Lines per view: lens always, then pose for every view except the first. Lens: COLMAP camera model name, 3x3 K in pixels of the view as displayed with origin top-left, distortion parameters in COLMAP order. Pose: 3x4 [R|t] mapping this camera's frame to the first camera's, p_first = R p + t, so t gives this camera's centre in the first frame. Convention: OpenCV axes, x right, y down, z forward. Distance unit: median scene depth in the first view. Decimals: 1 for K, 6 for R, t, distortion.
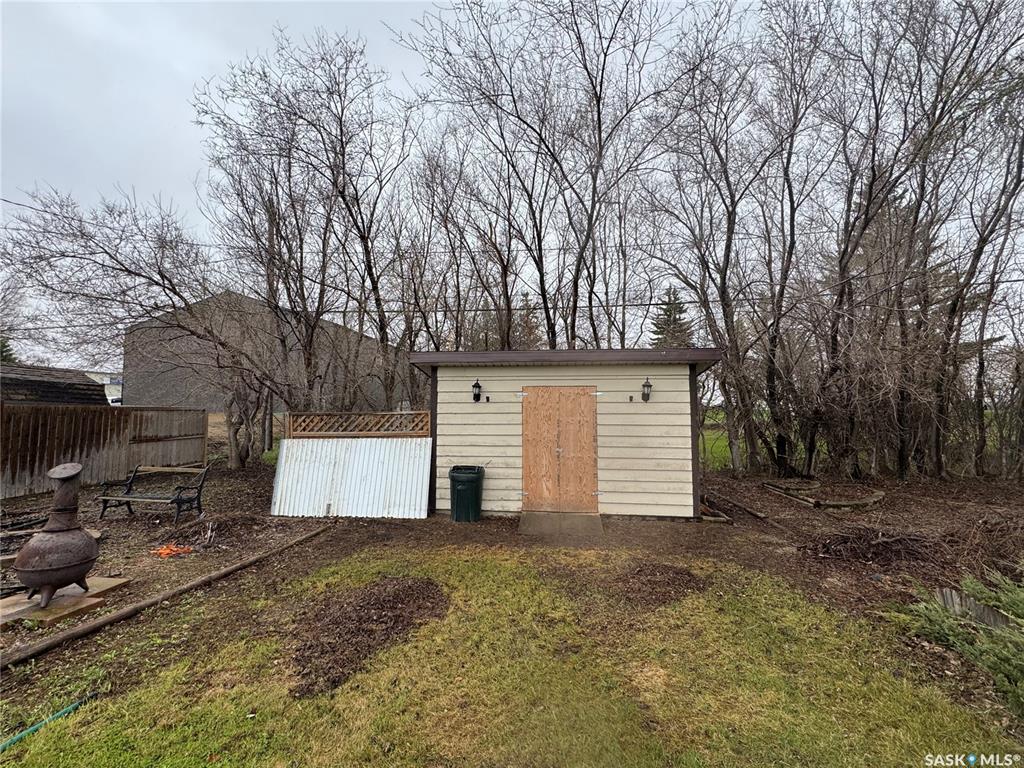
lens RADIAL K [[411.3, 0, 512.0], [0, 411.3, 384.0], [0, 0, 1]] dist [0.002162, 0.000106]
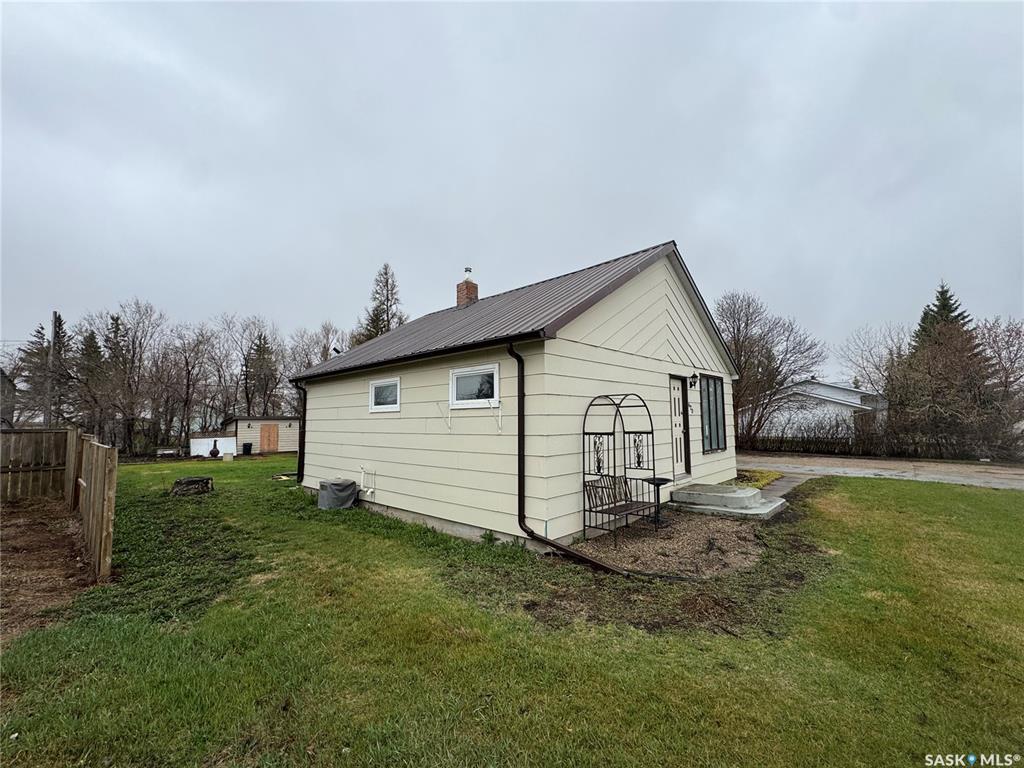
lens RADIAL K [[411.3, 0, 512.0], [0, 411.3, 384.0], [0, 0, 1]] dist [0.002162, 0.000106]
pose [[0.571233, 0.066065, 0.818125, -2.051894], [-0.046343, 0.997761, -0.048213, -0.333613], [-0.819479, -0.010373, 0.573016, -3.677867]]
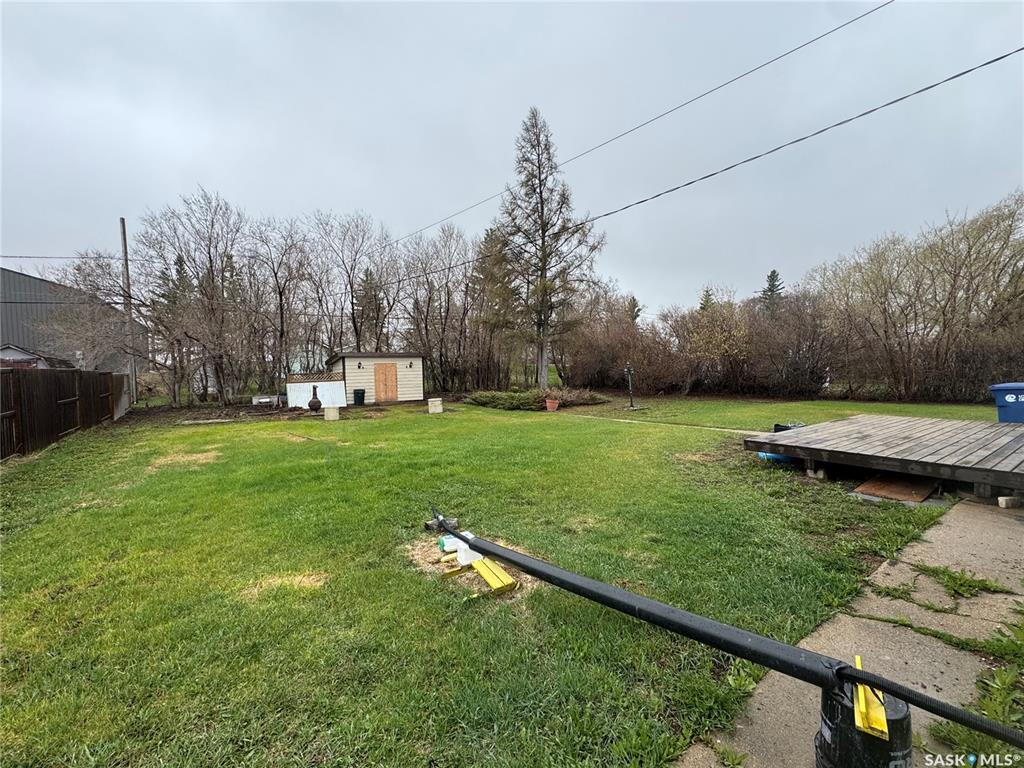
lens RADIAL K [[411.3, 0, 512.0], [0, 411.3, 384.0], [0, 0, 1]] dist [0.002162, 0.000106]
pose [[0.737516, -0.042559, 0.673988, -1.313431], [-0.032919, 0.994560, 0.098822, -0.181621], [-0.674527, -0.095070, 0.732103, -2.005926]]
